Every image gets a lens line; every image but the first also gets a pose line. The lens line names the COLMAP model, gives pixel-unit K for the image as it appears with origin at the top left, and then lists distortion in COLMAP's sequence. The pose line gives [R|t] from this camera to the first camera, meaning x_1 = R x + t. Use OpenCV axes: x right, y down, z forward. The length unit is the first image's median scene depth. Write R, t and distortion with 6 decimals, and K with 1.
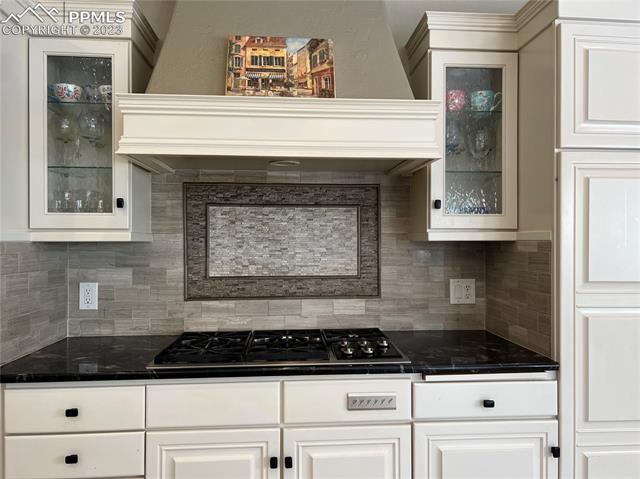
lens RADIAL K [[476.9, 0, 321.6], [0, 476.9, 238.6], [0, 0, 1]] dist [0.068580, -0.084713]
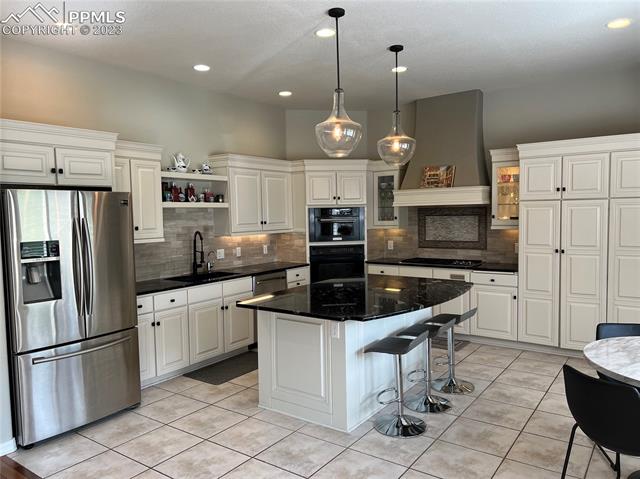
lens RADIAL K [[476.9, 0, 323.7], [0, 476.9, 250.2], [0, 0, 1]] dist [0.068580, -0.084713]
pose [[0.776704, 0.037531, -0.628746, 1.190805], [0.020297, 0.996213, 0.084539, -0.127598], [0.629539, -0.078423, 0.773001, -1.766606]]
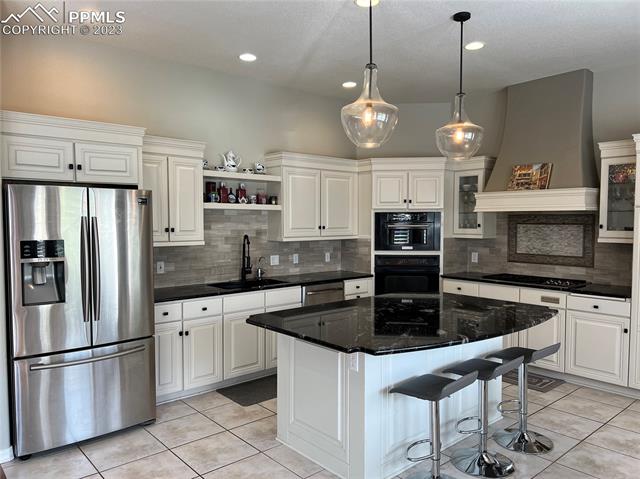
lens RADIAL K [[476.9, 0, 330.3], [0, 476.9, 248.3], [0, 0, 1]] dist [0.068580, -0.084713]
pose [[0.613138, 0.049602, -0.788417, 1.190841], [0.001762, 0.997938, 0.064153, -0.110941], [0.789974, -0.040724, 0.611787, -1.344092]]
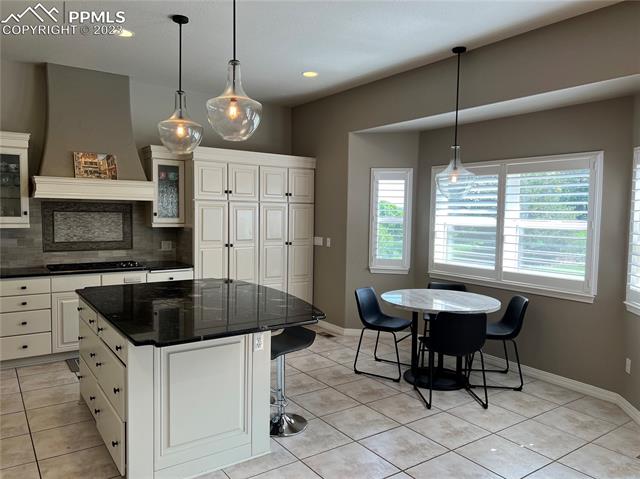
lens RADIAL K [[476.9, 0, 320.4], [0, 476.9, 242.6], [0, 0, 1]] dist [0.068580, -0.084713]
pose [[0.856651, -0.019991, 0.515509, -0.359363], [-0.017802, 0.997508, 0.068266, -0.107539], [-0.515589, -0.067657, 0.854161, -1.786788]]
